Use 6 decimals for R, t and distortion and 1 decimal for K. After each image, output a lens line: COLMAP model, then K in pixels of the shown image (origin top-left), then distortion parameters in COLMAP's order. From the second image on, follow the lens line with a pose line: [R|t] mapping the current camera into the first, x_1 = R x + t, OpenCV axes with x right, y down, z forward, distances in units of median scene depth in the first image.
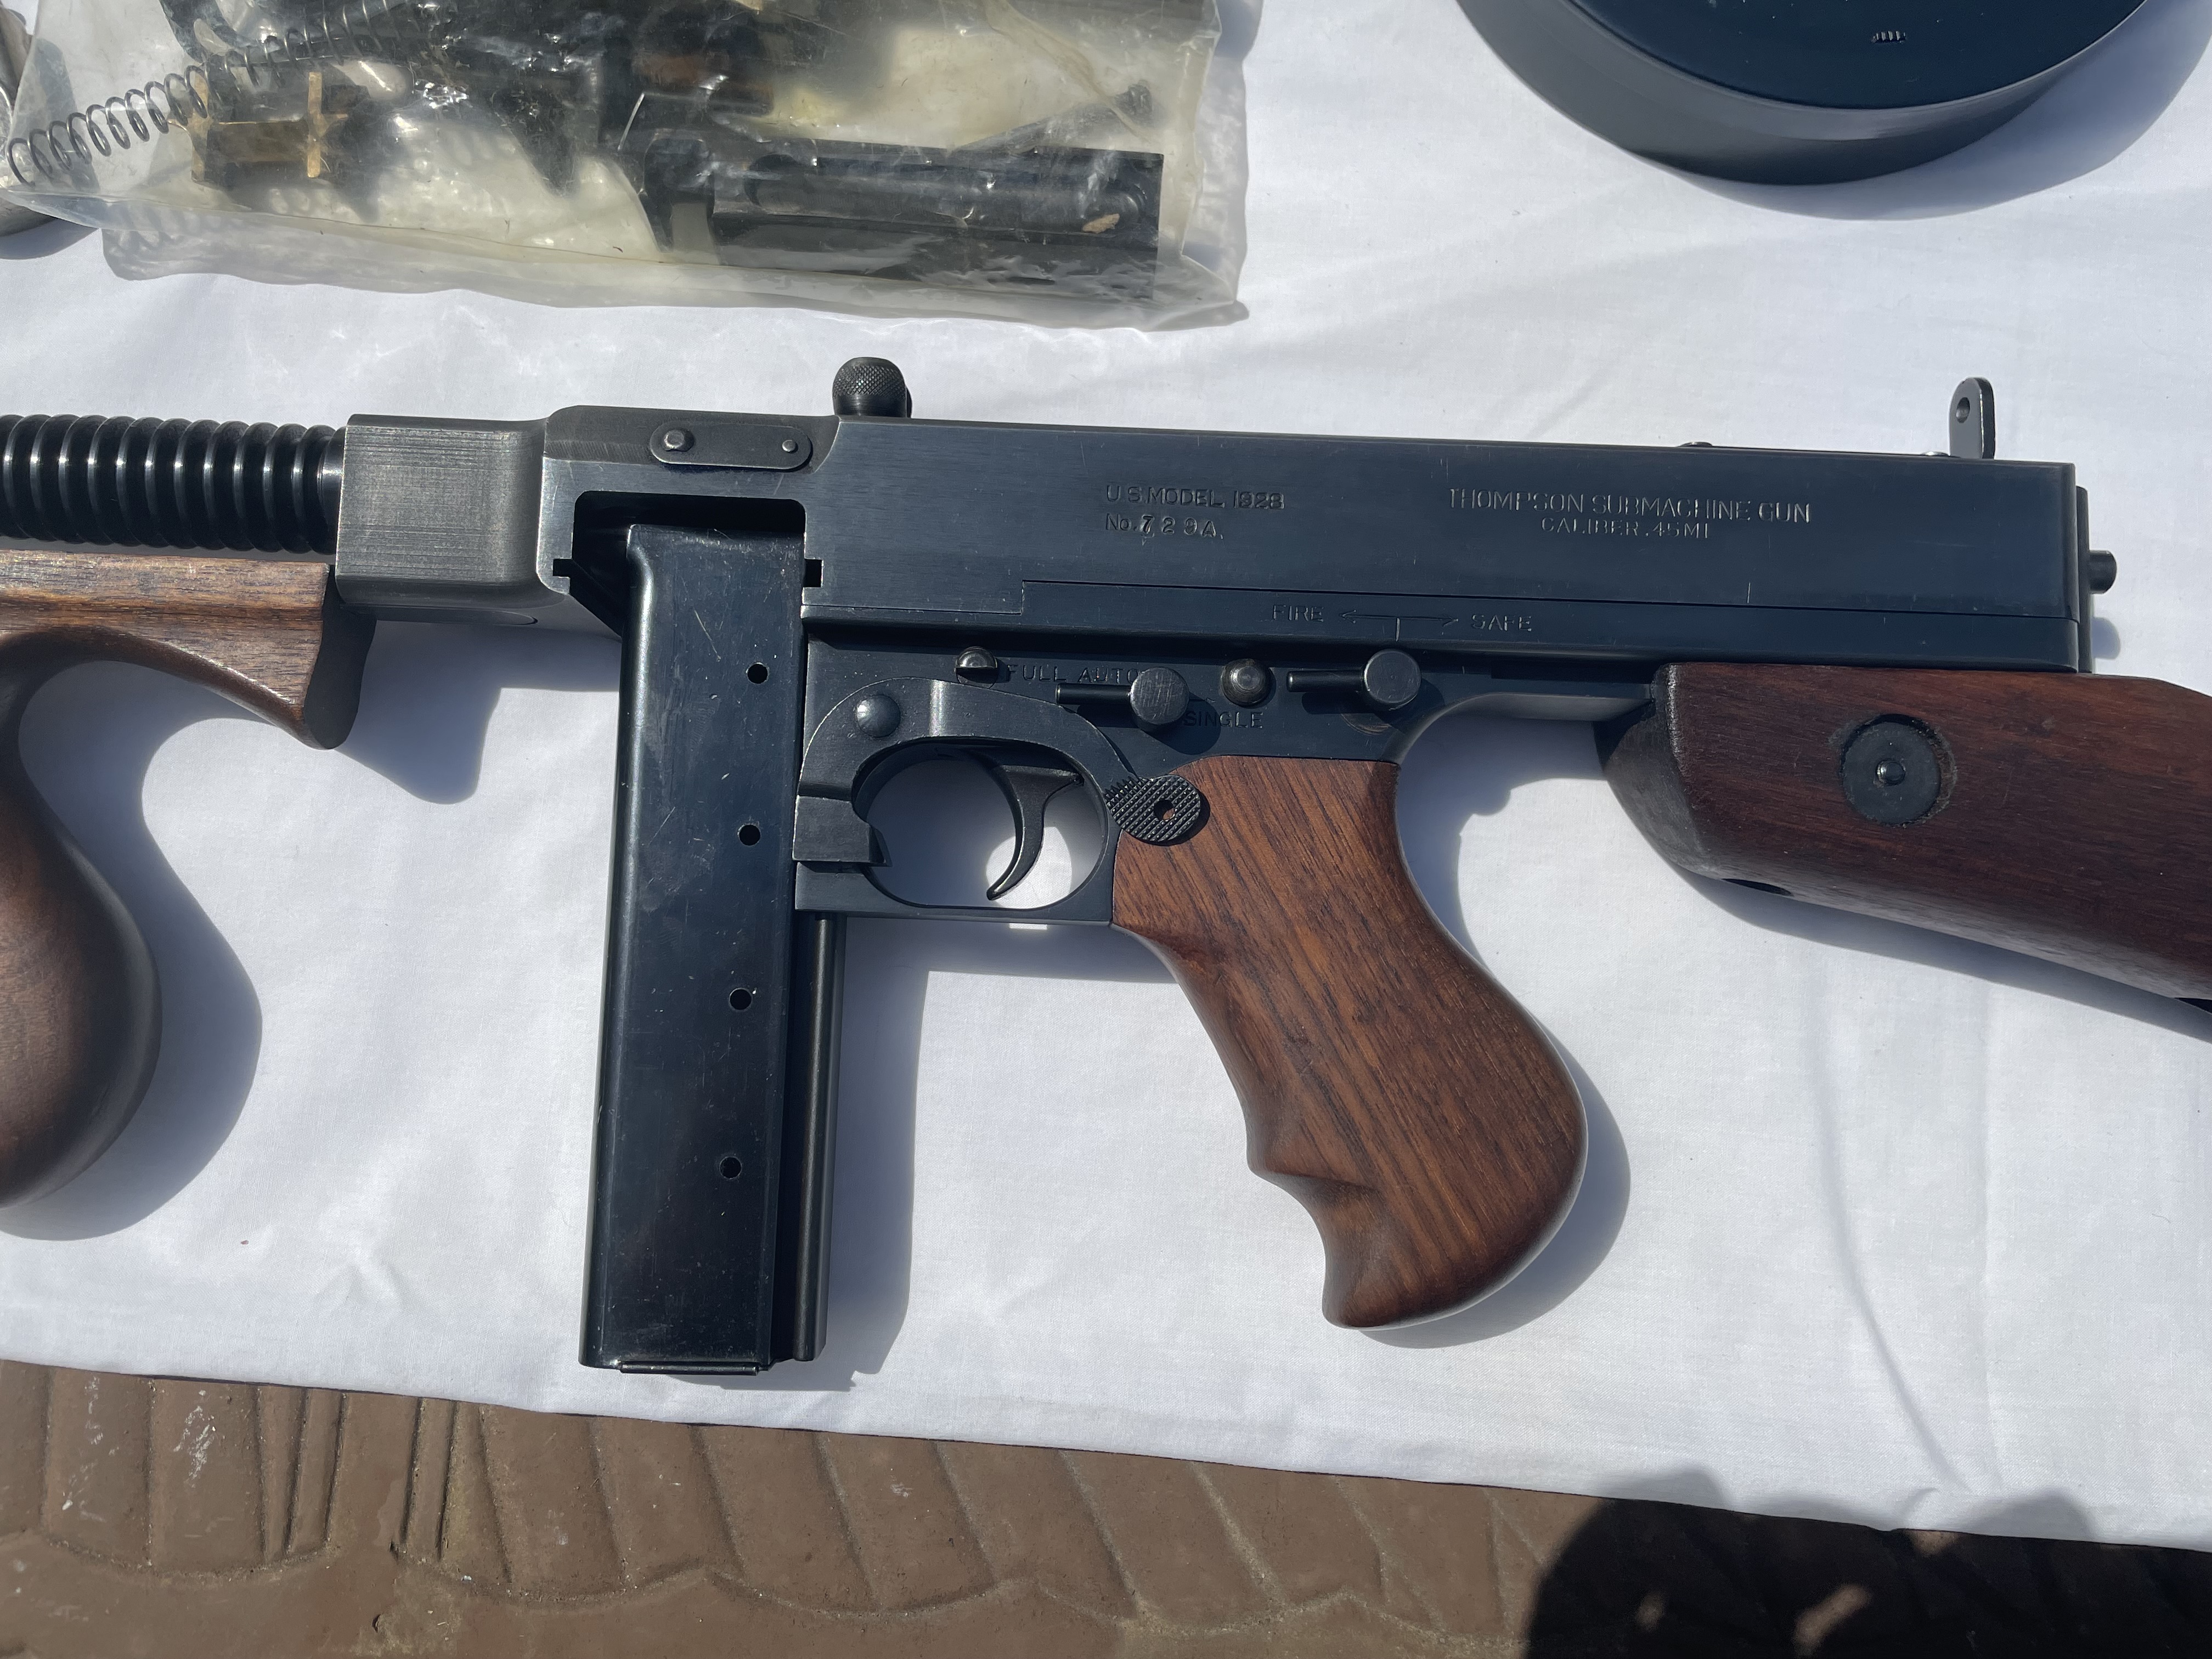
lens RADIAL K [[1705.2, 0, 1090.9], [0, 1705.2, 827.5], [0, 0, 1]] dist [0.080200, -0.123782]
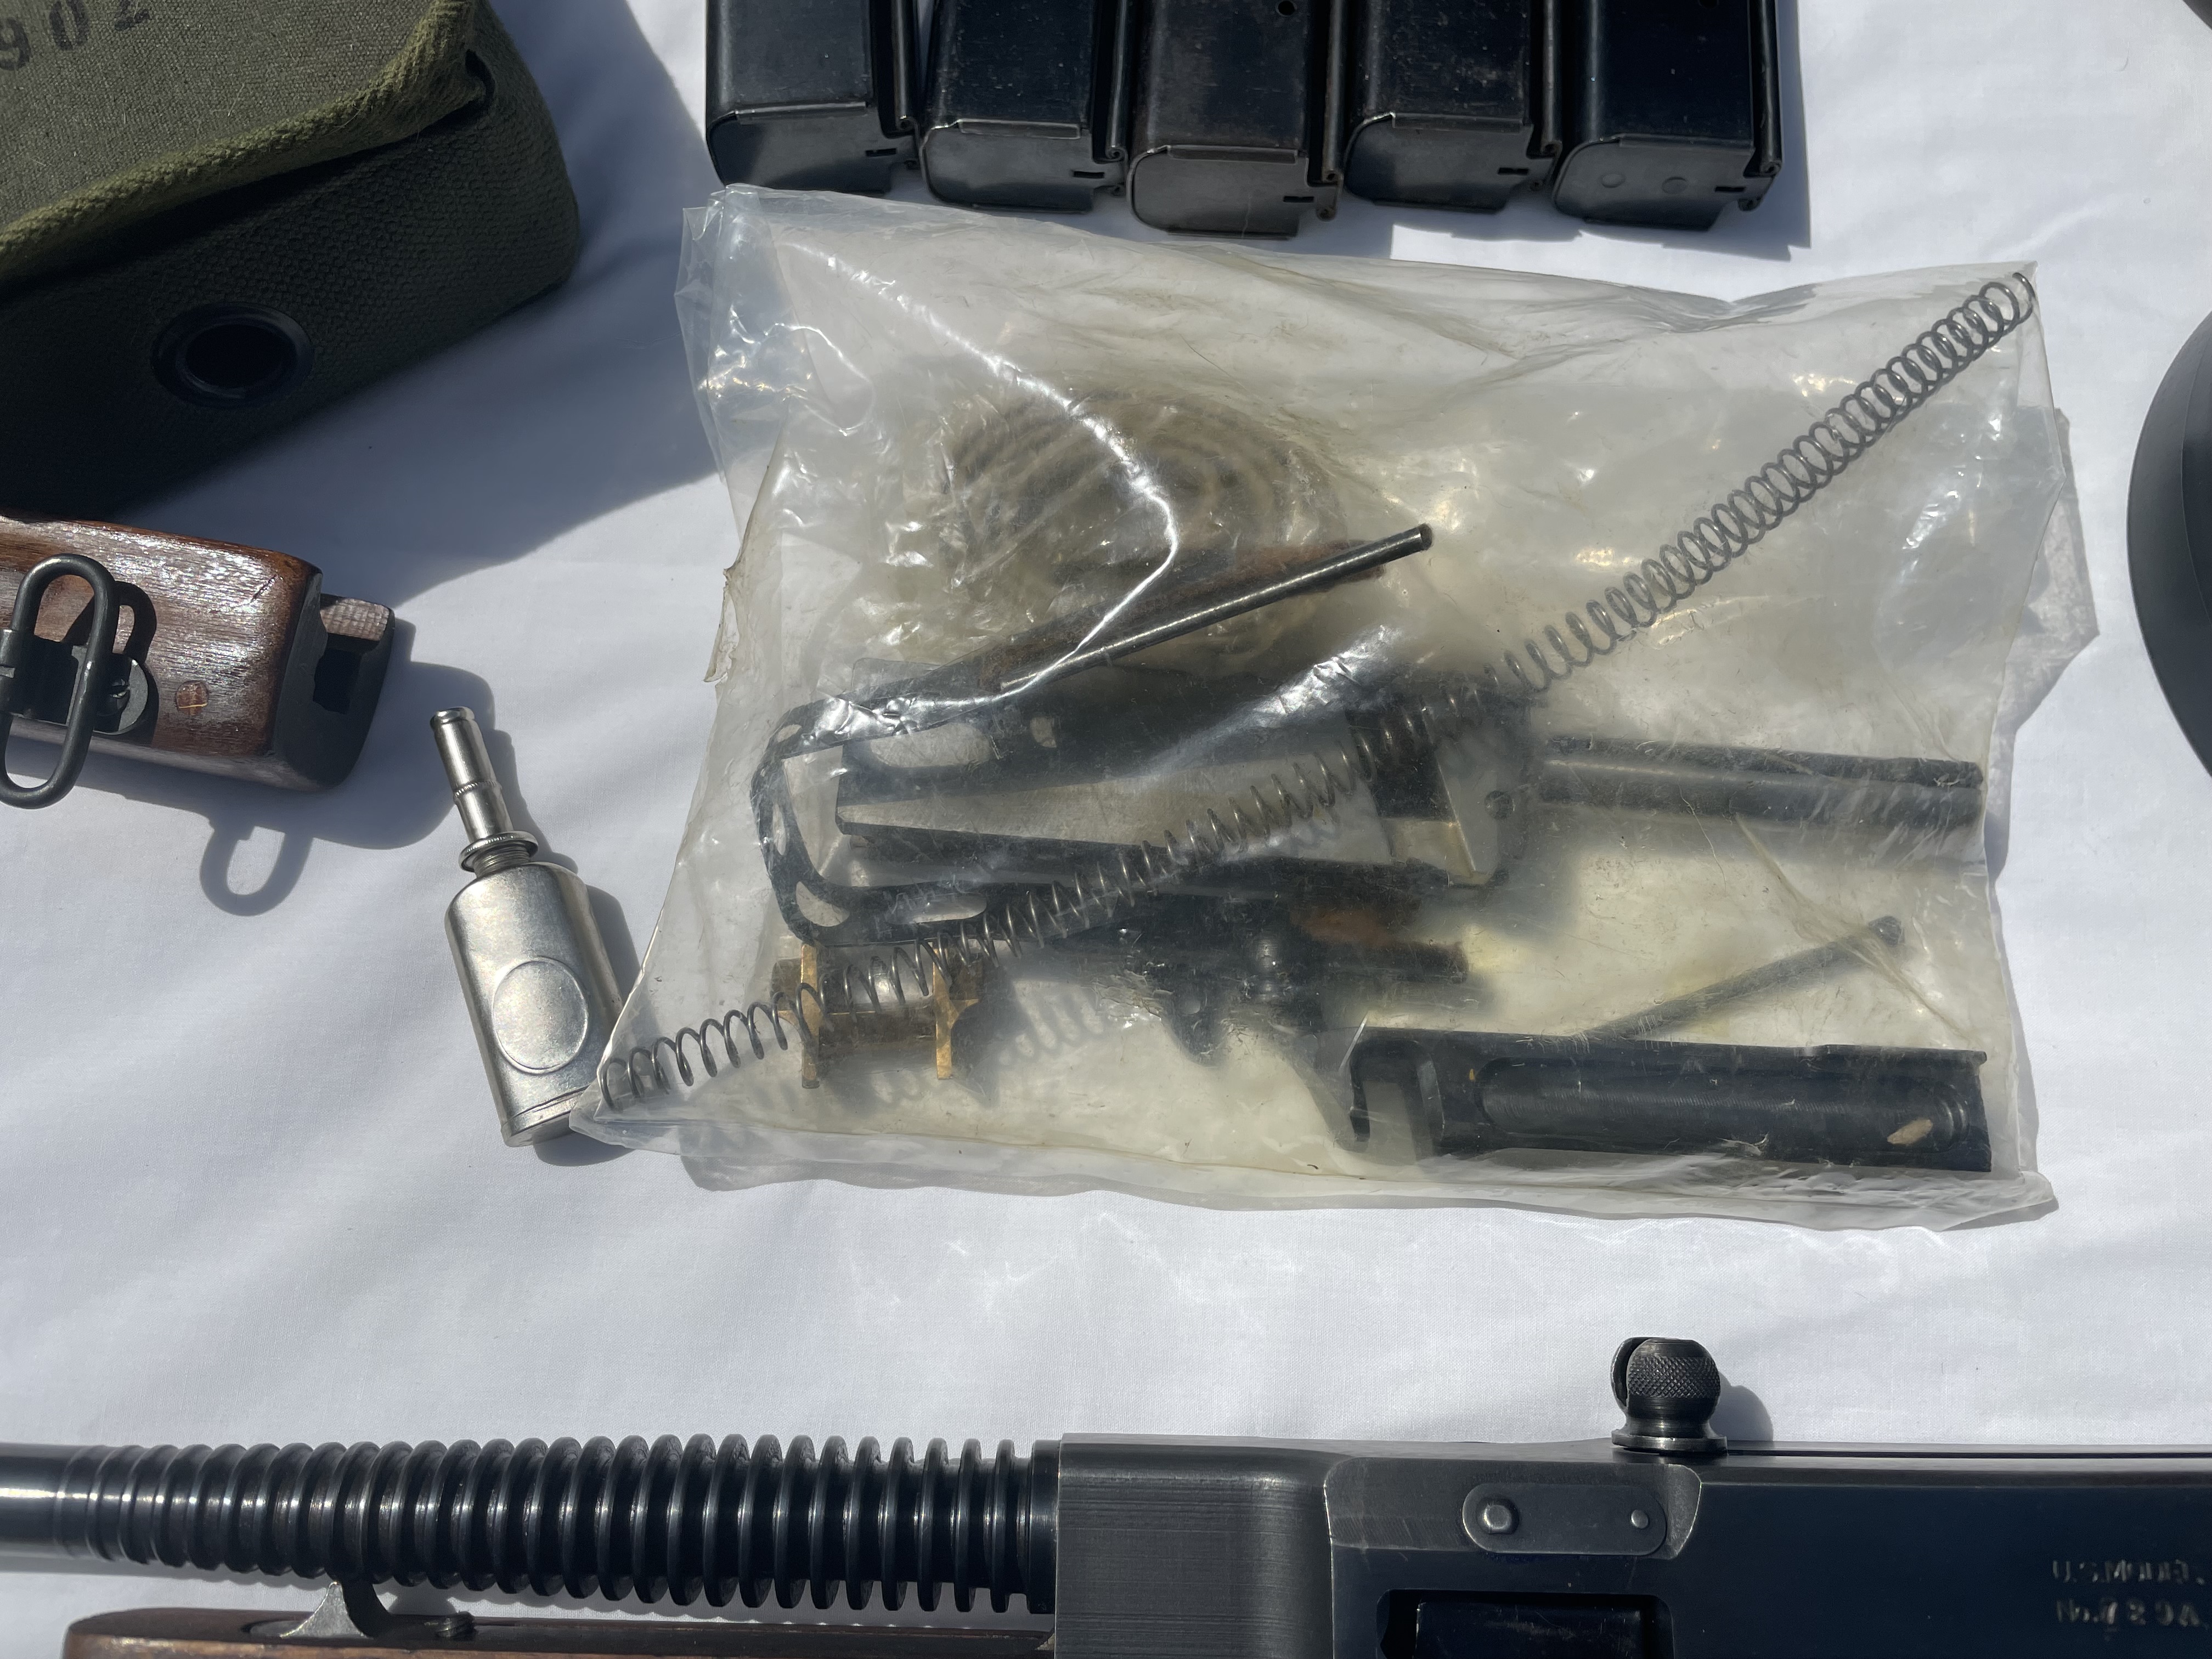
lens RADIAL K [[1705.2, 0, 1097.1], [0, 1705.2, 810.8], [0, 0, 1]] dist [0.080200, -0.123782]
pose [[0.999157, -0.024304, -0.033080, -0.350292], [0.018827, 0.987447, -0.156825, -0.381309], [0.036476, 0.156070, 0.987072, 0.150232]]
